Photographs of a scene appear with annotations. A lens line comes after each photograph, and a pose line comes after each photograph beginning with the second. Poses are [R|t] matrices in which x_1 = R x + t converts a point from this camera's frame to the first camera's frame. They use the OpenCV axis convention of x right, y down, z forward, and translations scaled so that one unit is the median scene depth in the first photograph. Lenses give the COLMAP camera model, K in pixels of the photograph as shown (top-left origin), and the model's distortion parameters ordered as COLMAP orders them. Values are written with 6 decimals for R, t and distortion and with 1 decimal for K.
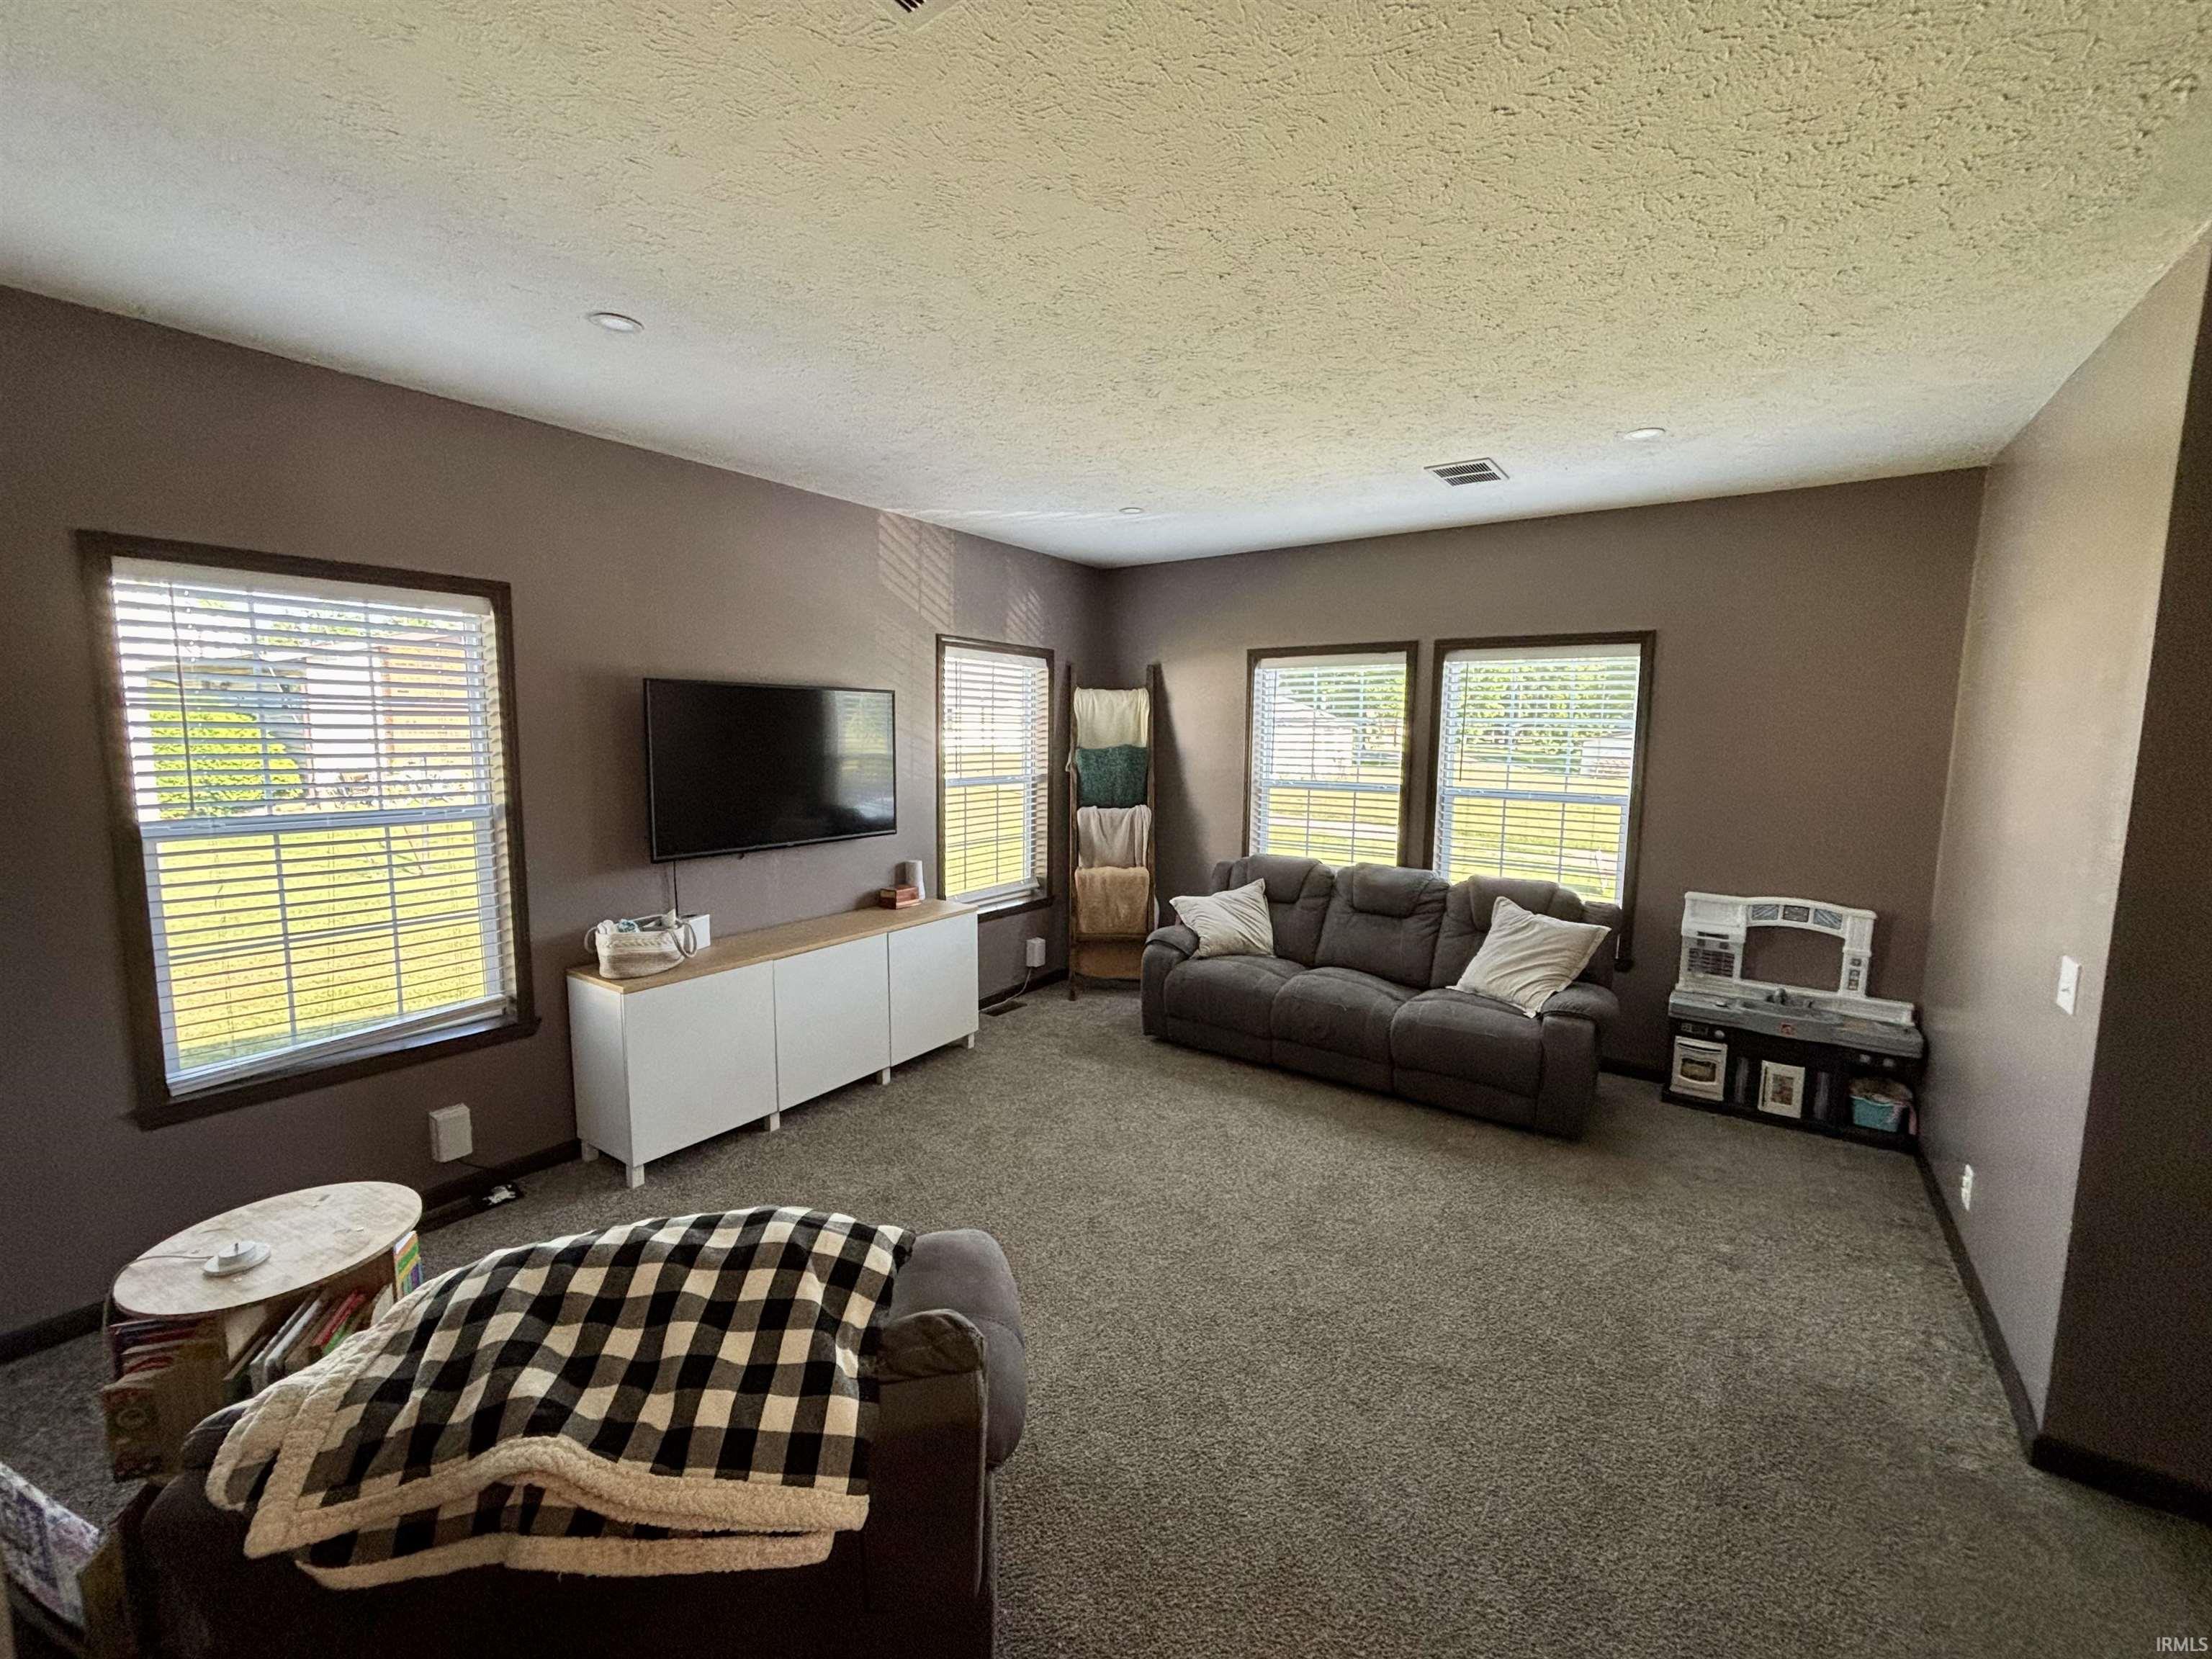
lens RADIAL K [[893.3, 0, 1099.9], [0, 893.3, 831.1], [0, 0, 1]] dist [0.000360, -0.000105]
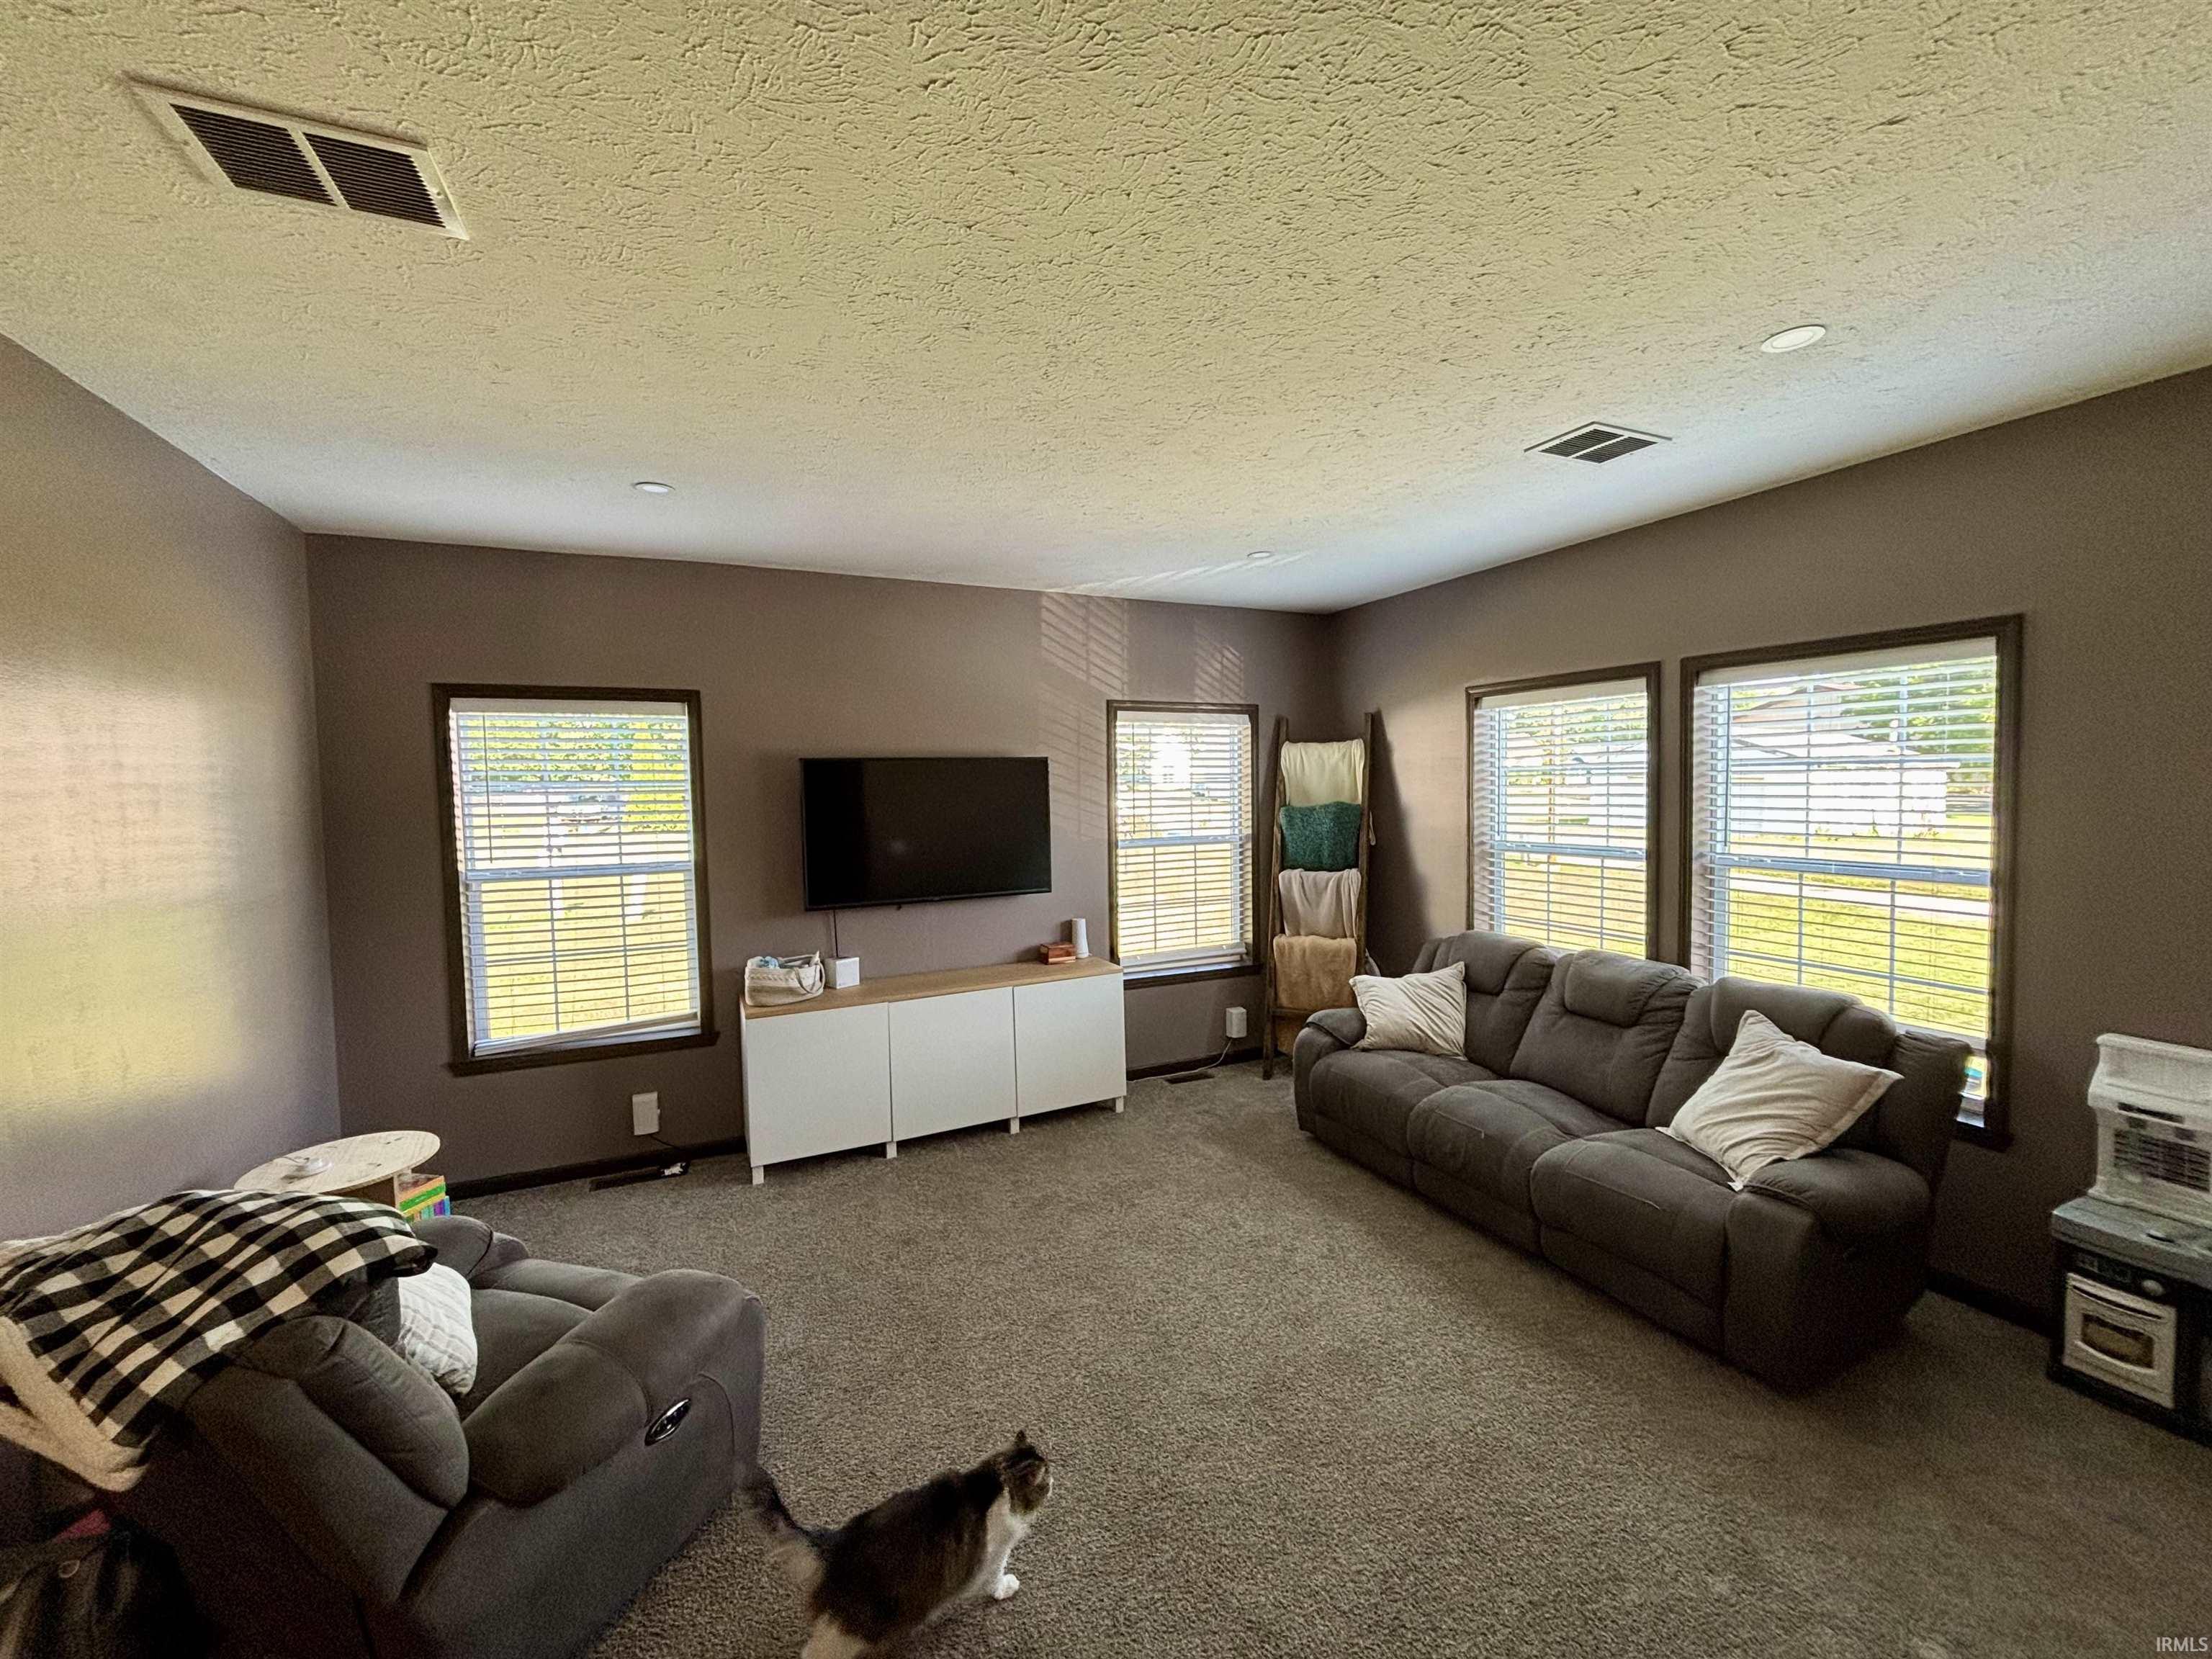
lens RADIAL K [[887.1, 0, 1103.6], [0, 887.1, 827.8], [0, 0, 1]] dist [0.001103, 0.000922]
pose [[0.869505, -0.003010, -0.493915, 0.364399], [-0.029607, 0.997866, -0.058202, -0.015312], [0.493036, 0.065231, 0.867560, 0.134992]]
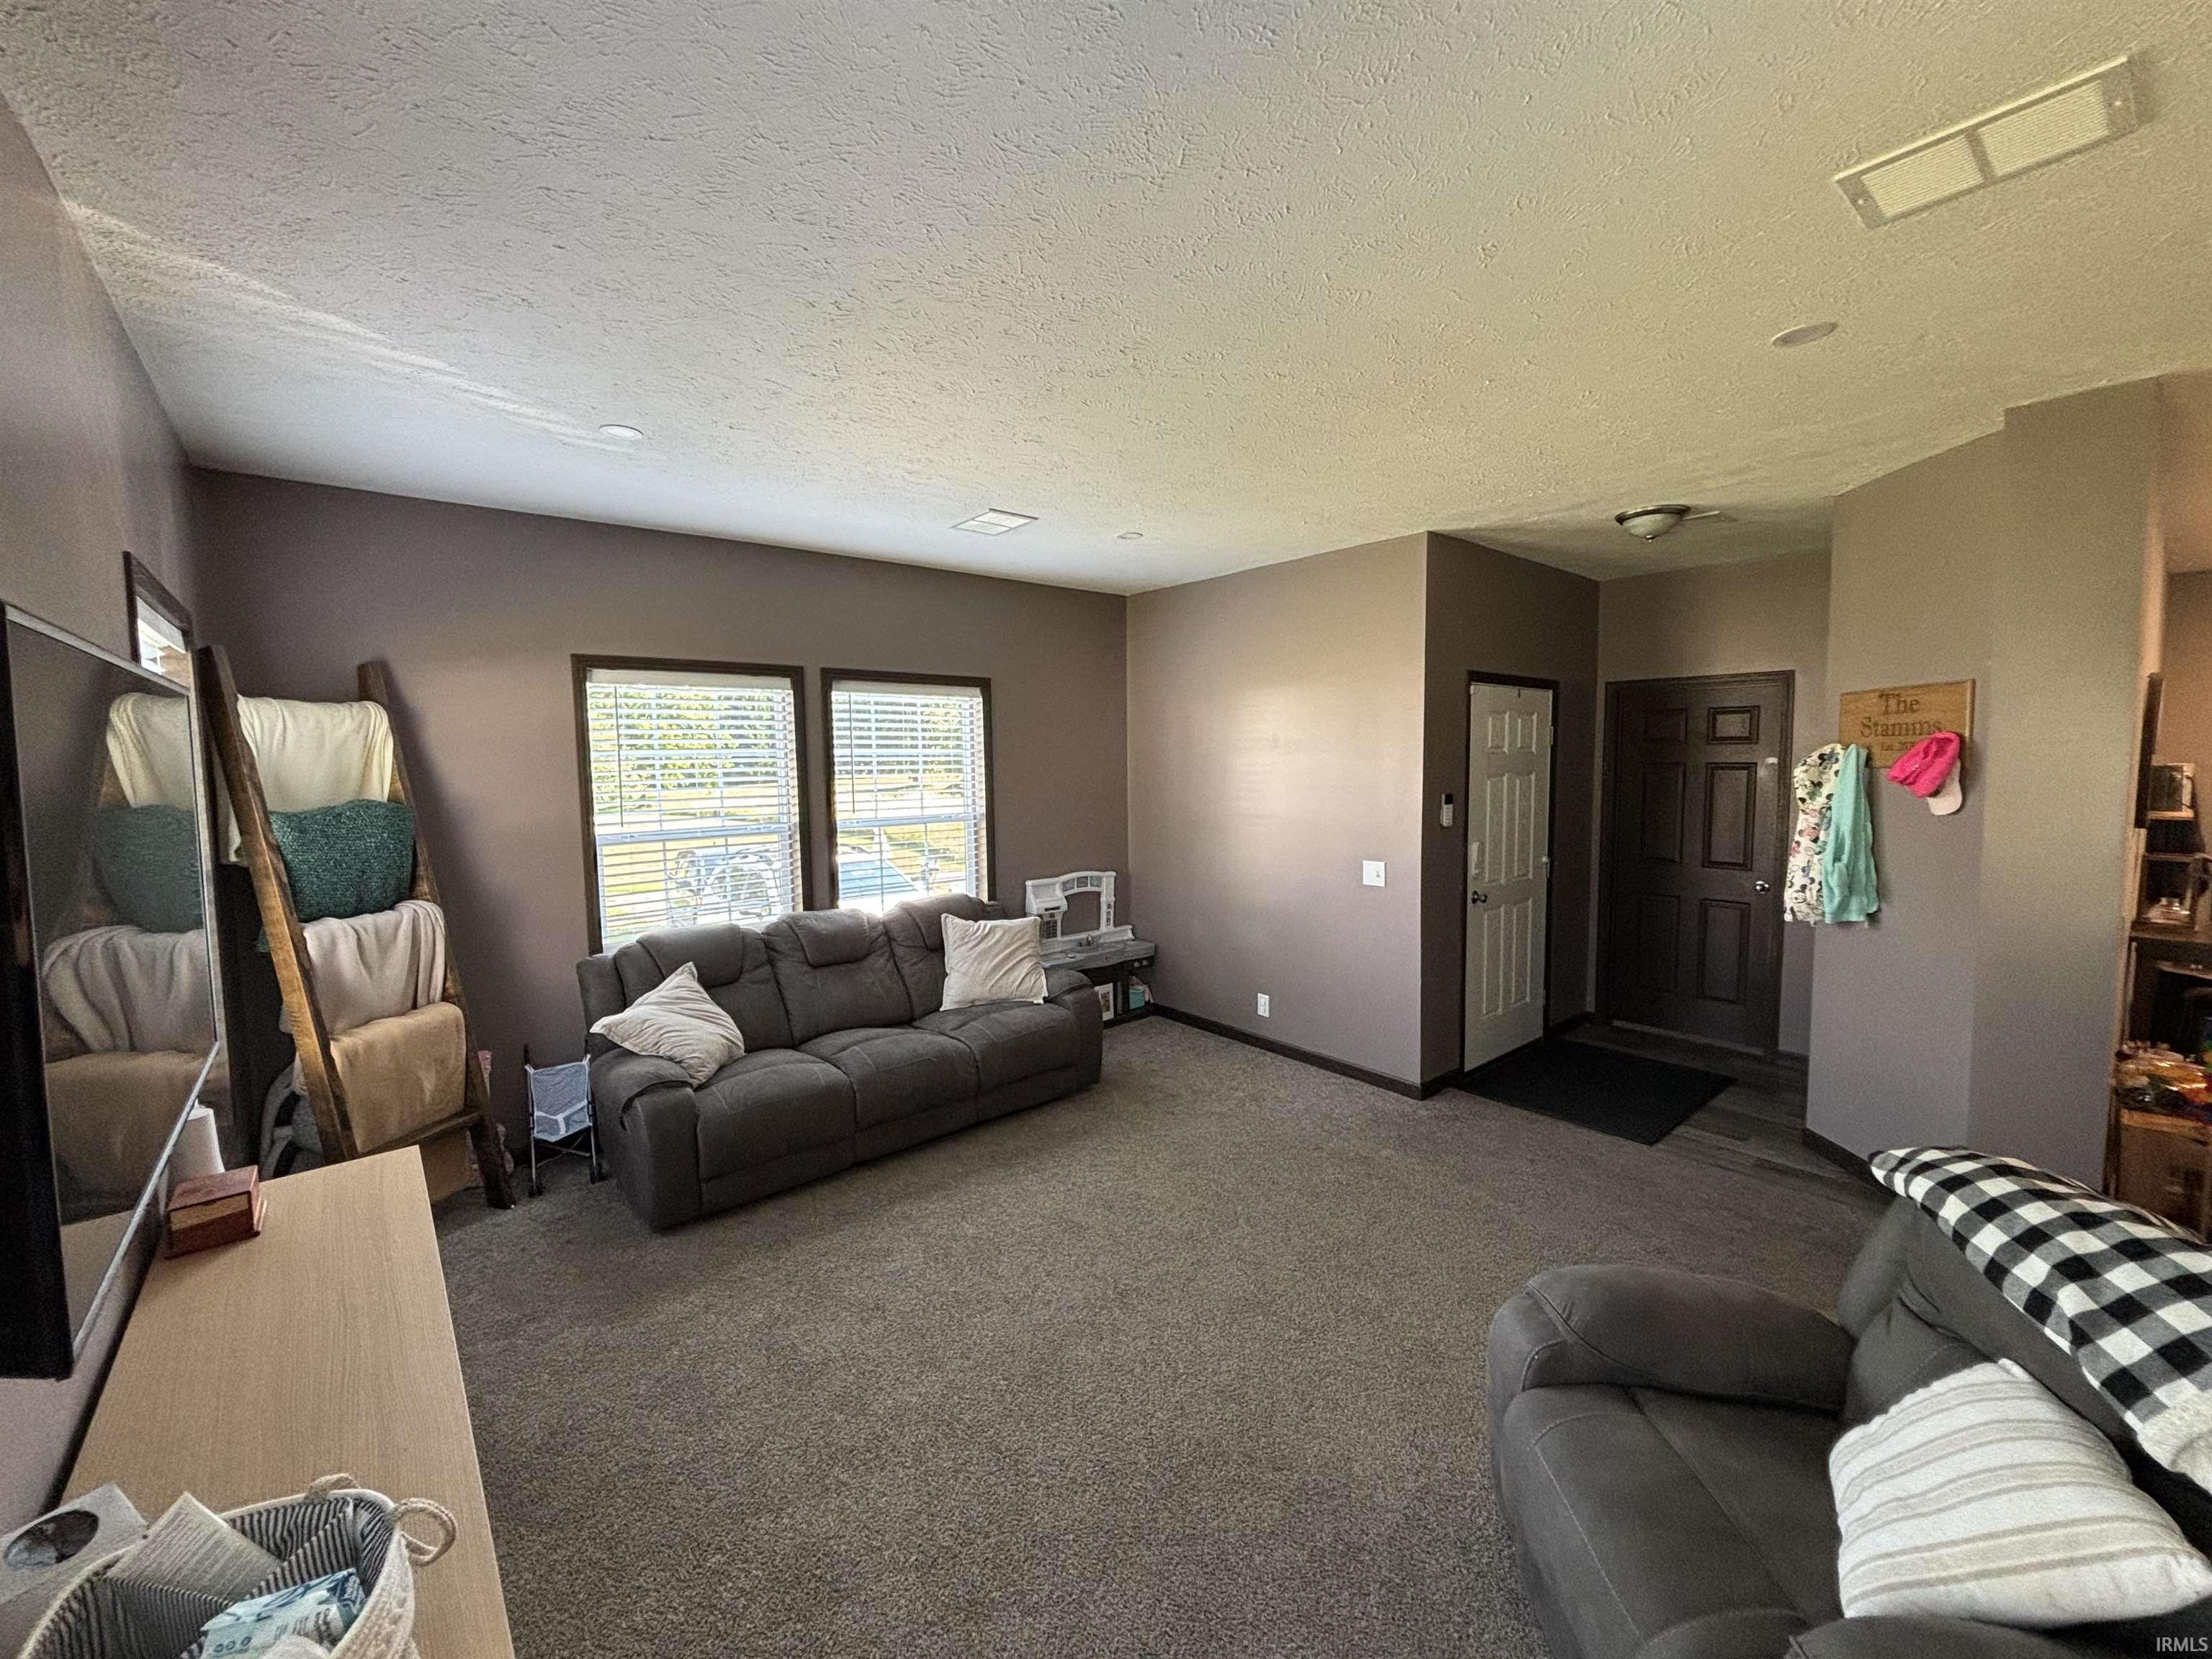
lens RADIAL K [[887.1, 0, 1114.2], [0, 887.1, 821.4], [0, 0, 1]] dist [0.001103, 0.000922]
pose [[0.238267, -0.087999, 0.967205, -0.544273], [0.126549, 0.990209, 0.058918, -0.076863], [-0.962920, 0.108360, 0.247070, 0.549727]]
